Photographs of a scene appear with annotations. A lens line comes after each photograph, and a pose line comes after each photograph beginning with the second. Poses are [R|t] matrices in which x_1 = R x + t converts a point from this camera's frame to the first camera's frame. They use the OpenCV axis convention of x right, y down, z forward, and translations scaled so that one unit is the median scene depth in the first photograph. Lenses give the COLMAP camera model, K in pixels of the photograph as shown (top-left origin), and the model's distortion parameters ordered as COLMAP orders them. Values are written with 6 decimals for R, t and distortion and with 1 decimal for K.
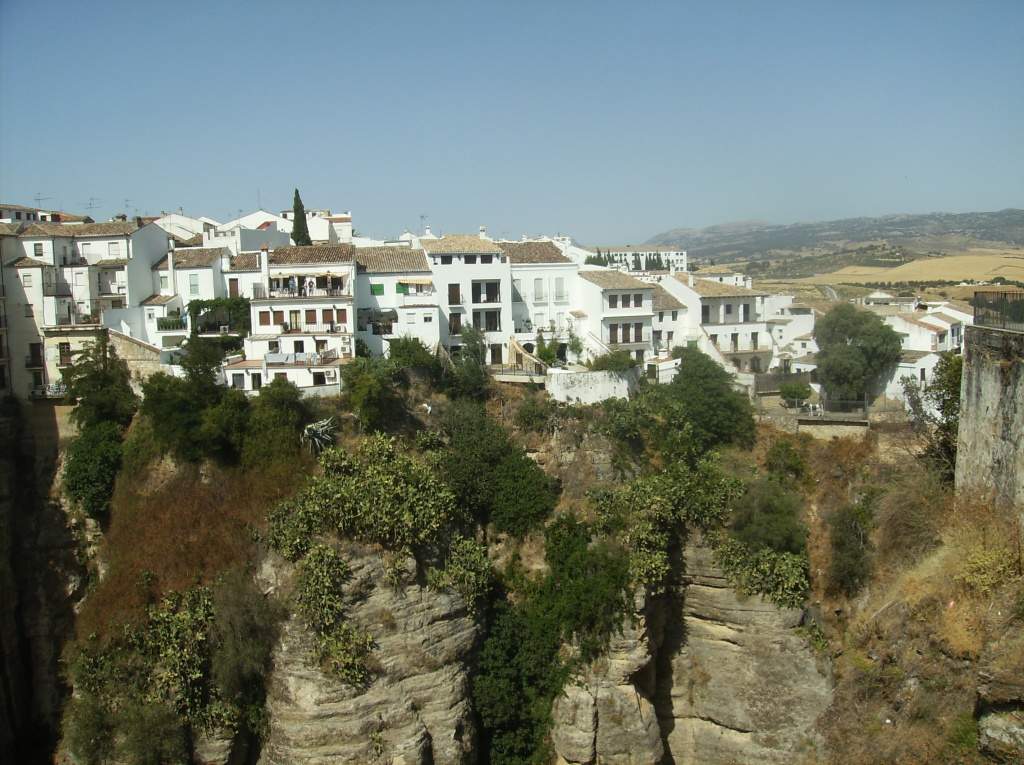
lens RADIAL K [[1010.7, 0, 519.4], [0, 1010.7, 382.9], [0, 0, 1]] dist [-0.144123, 0.112759]
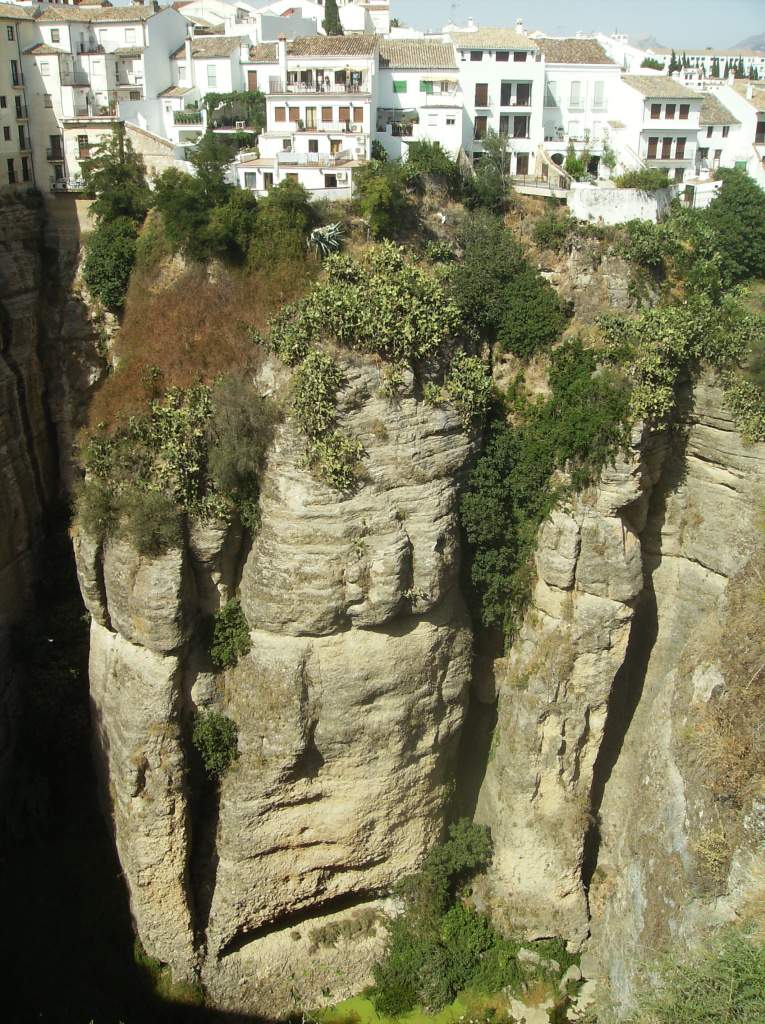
lens RADIAL K [[1010.7, 0, 382.5], [0, 1010.7, 512.0], [0, 0, 1]] dist [-0.144123, 0.112759]
pose [[0.978806, 0.105436, -0.175562, 0.051161], [-0.046386, 0.949145, 0.311404, -0.002515], [0.199467, -0.296661, 0.933919, 0.019849]]
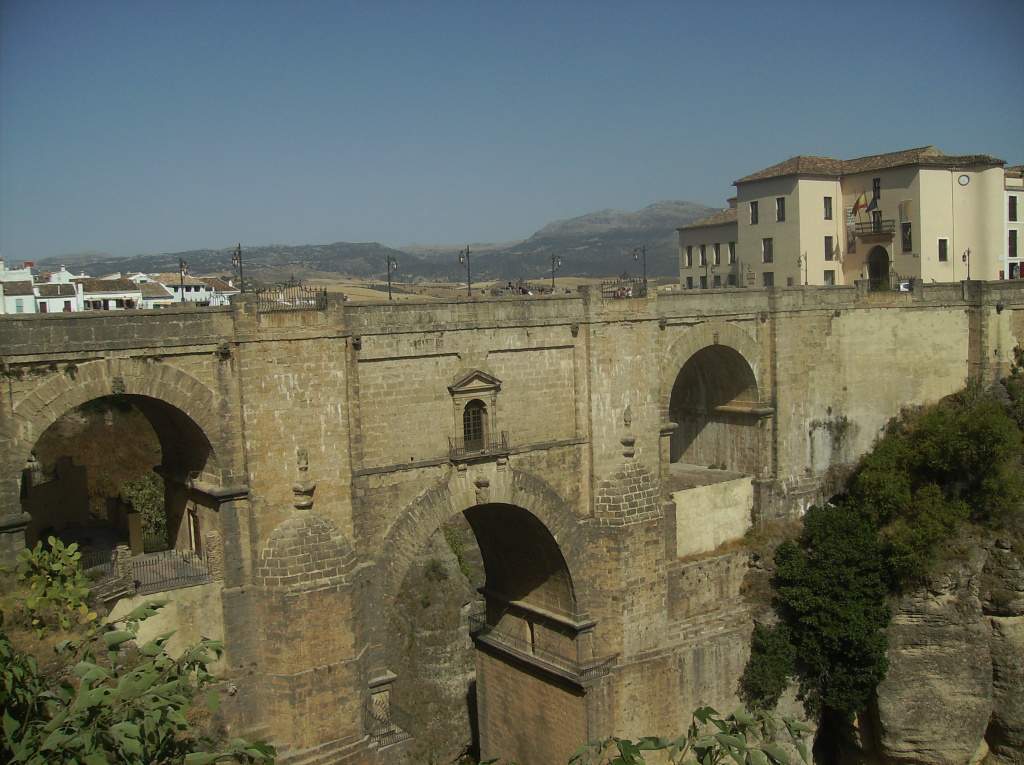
lens RADIAL K [[1010.7, 0, 519.4], [0, 1010.7, 382.9], [0, 0, 1]] dist [-0.144123, 0.112759]
pose [[0.804269, -0.053133, 0.591886, -0.646061], [0.071693, 0.997396, -0.007884, 0.082640], [-0.589925, 0.048775, 0.805983, -0.620572]]
